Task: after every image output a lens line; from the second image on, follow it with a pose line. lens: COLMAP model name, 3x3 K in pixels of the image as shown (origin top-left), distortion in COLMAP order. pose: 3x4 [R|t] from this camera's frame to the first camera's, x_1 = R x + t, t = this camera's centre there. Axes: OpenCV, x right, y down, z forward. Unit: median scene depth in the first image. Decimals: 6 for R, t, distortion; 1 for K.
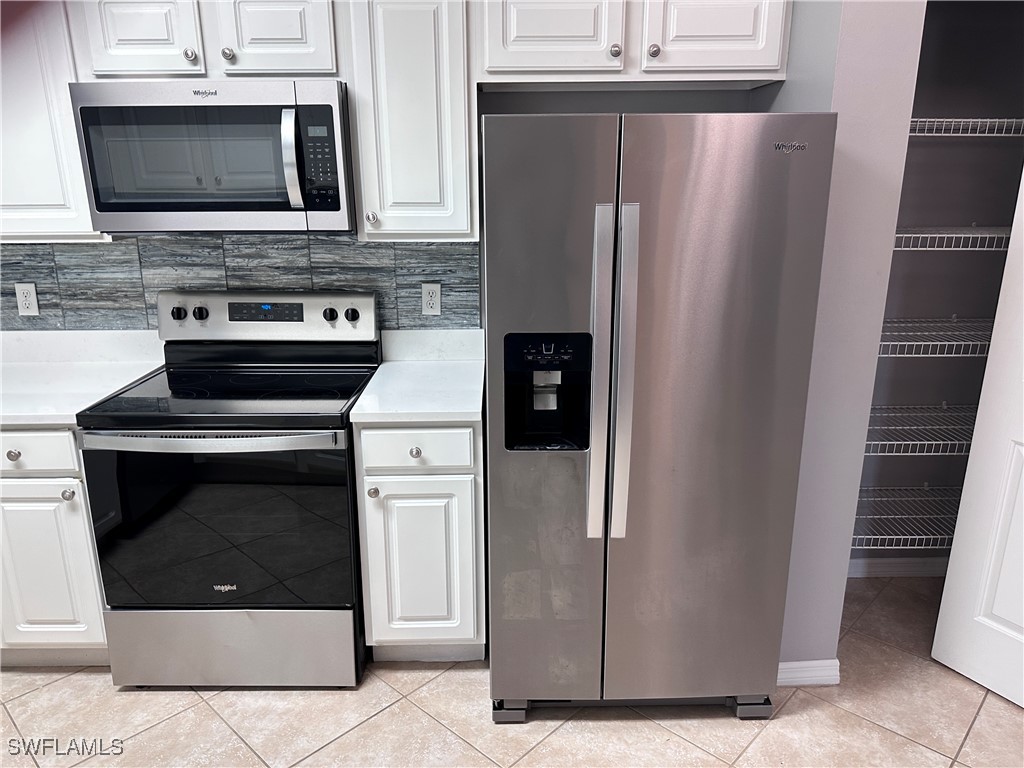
lens RADIAL K [[728.6, 0, 506.5], [0, 728.6, 390.4], [0, 0, 1]] dist [0.088806, -0.133799]
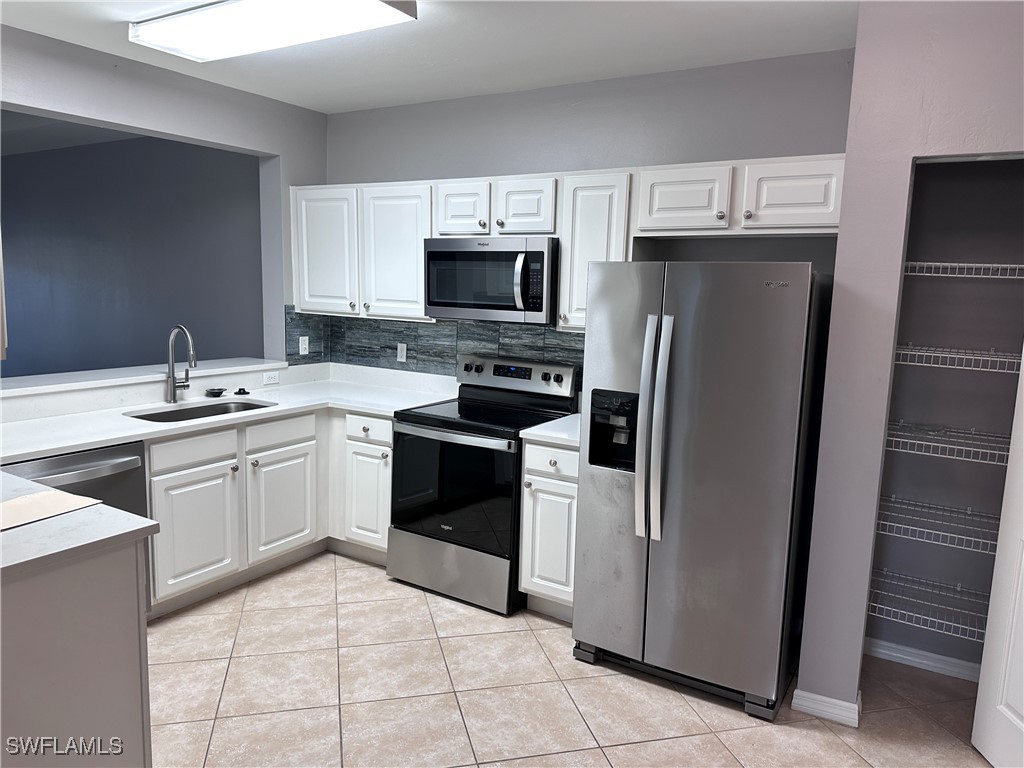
lens RADIAL K [[726.7, 0, 503.0], [0, 726.7, 383.6], [0, 0, 1]] dist [0.187881, -0.326682]
pose [[0.840621, 0.105244, -0.531300, 0.555981], [-0.181703, 0.978890, -0.093583, 0.078470], [0.510236, 0.175206, 0.841999, -0.375063]]
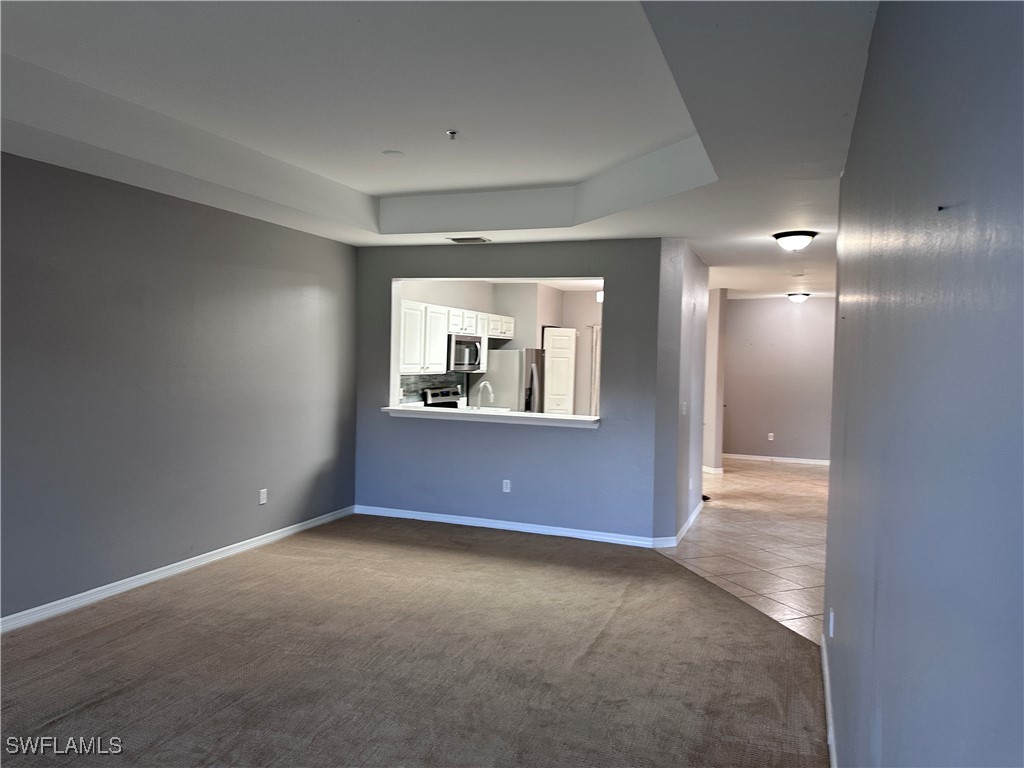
lens RADIAL K [[729.4, 0, 512.0], [0, 729.4, 384.0], [0, 0, 1]] dist [0.003120, -0.008073]
pose [[0.363091, -0.018977, 0.931560, -3.787299], [0.230357, 0.970584, -0.070013, 0.177955], [-0.902829, 0.240013, 0.356782, -0.568835]]
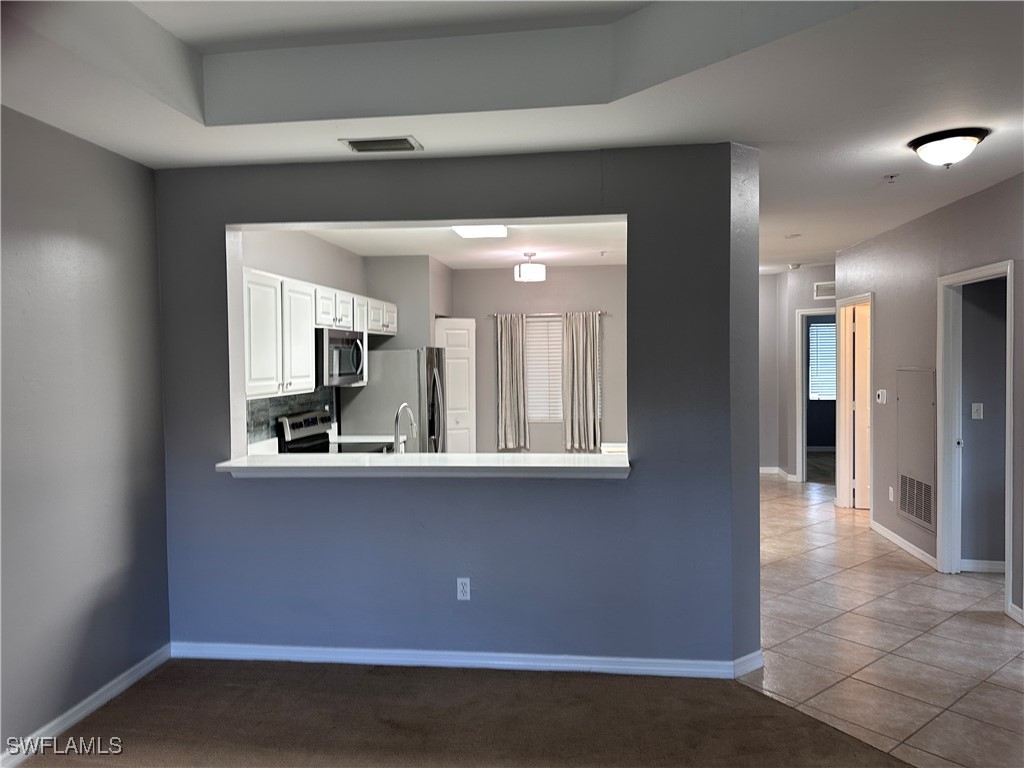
lens RADIAL K [[739.9, 0, 514.2], [0, 739.9, 375.5], [0, 0, 1]] dist [0.066528, -0.141959]
pose [[0.121499, -0.019626, 0.992398, -2.749599], [0.288185, 0.957435, -0.016348, -0.030567], [-0.949835, 0.287981, 0.121983, 0.121242]]
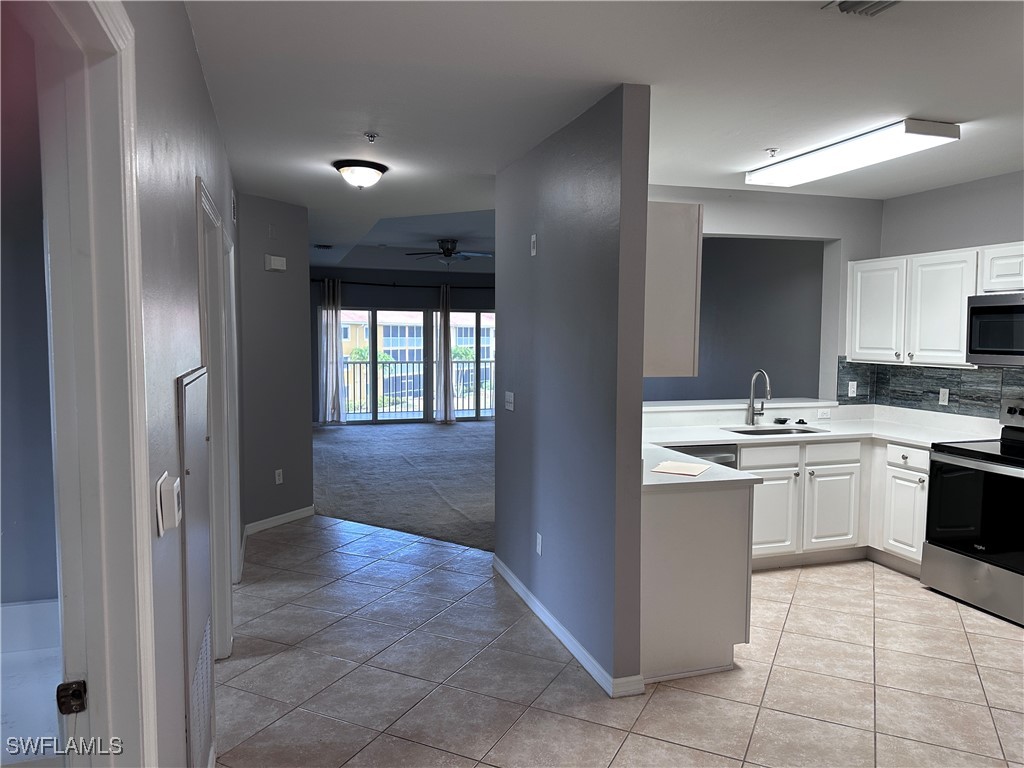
lens RADIAL K [[729.4, 0, 512.0], [0, 729.4, 384.0], [0, 0, 1]] dist [0.003120, -0.008073]
pose [[0.302035, 0.075693, -0.950287, 0.976907], [-0.269909, 0.962843, -0.009093, 0.199517], [0.914289, 0.259237, 0.311243, -0.768474]]
